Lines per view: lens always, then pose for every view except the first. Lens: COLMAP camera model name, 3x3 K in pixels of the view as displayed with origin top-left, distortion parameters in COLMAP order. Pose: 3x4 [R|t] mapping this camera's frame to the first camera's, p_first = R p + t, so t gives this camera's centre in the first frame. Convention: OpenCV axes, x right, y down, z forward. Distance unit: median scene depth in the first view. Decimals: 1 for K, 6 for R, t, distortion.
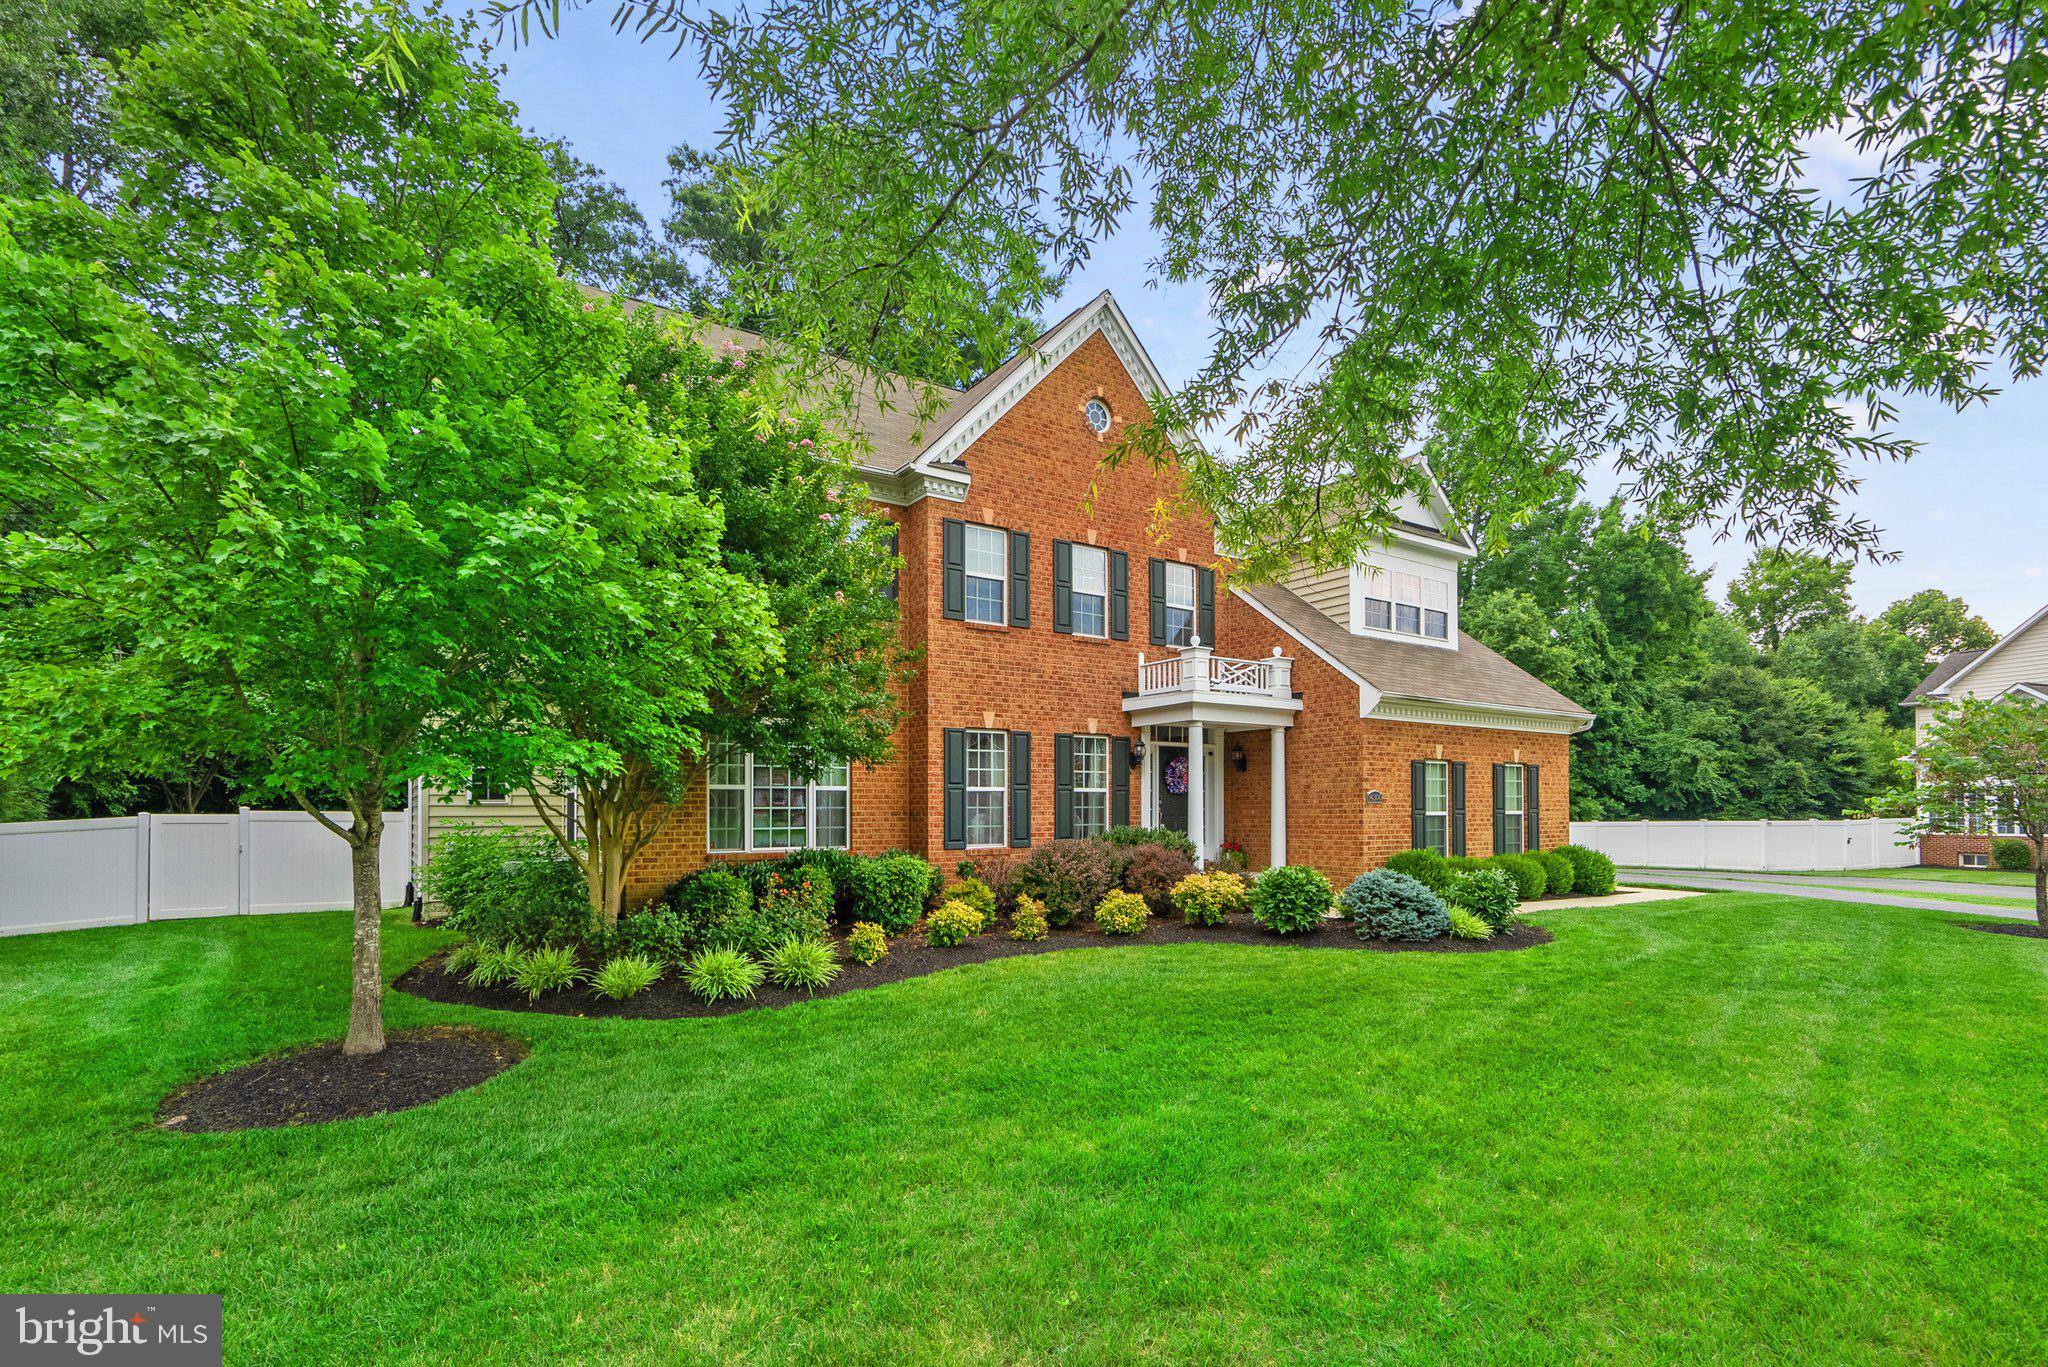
lens RADIAL K [[945.3, 0, 1041.7], [0, 945.3, 799.2], [0, 0, 1]] dist [0.000828, 0.001416]
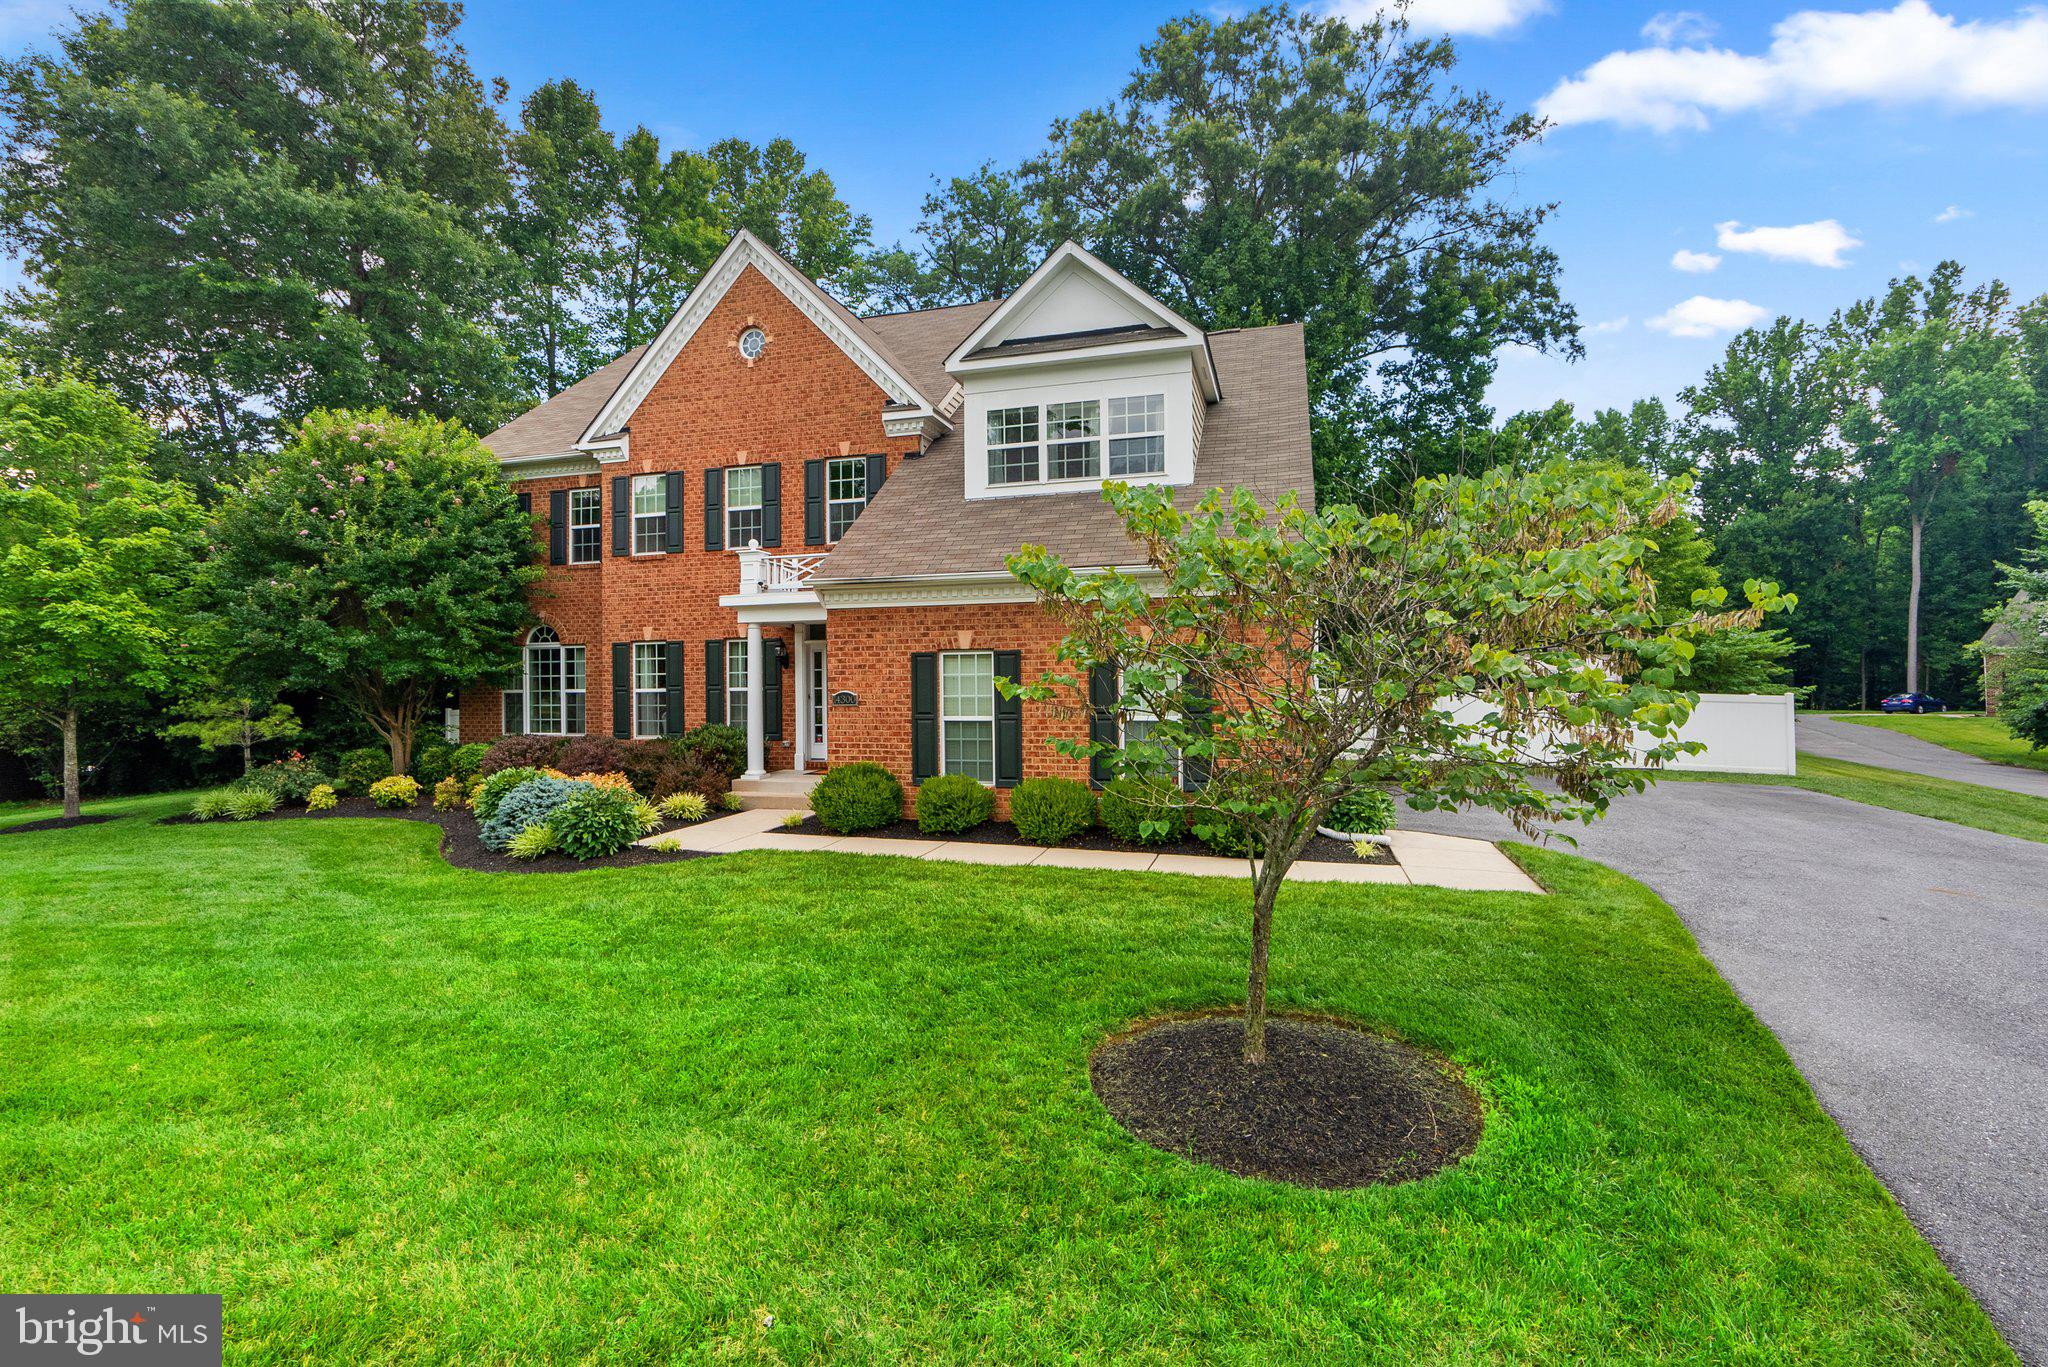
lens RADIAL K [[945.3, 0, 1022.7], [0, 945.3, 686.0], [0, 0, 1]] dist [0.000828, 0.001416]
pose [[0.626098, -0.004425, -0.779732, 1.147816], [0.009164, 0.999957, 0.001684, -0.013332], [0.779691, -0.008200, 0.626111, 0.589176]]
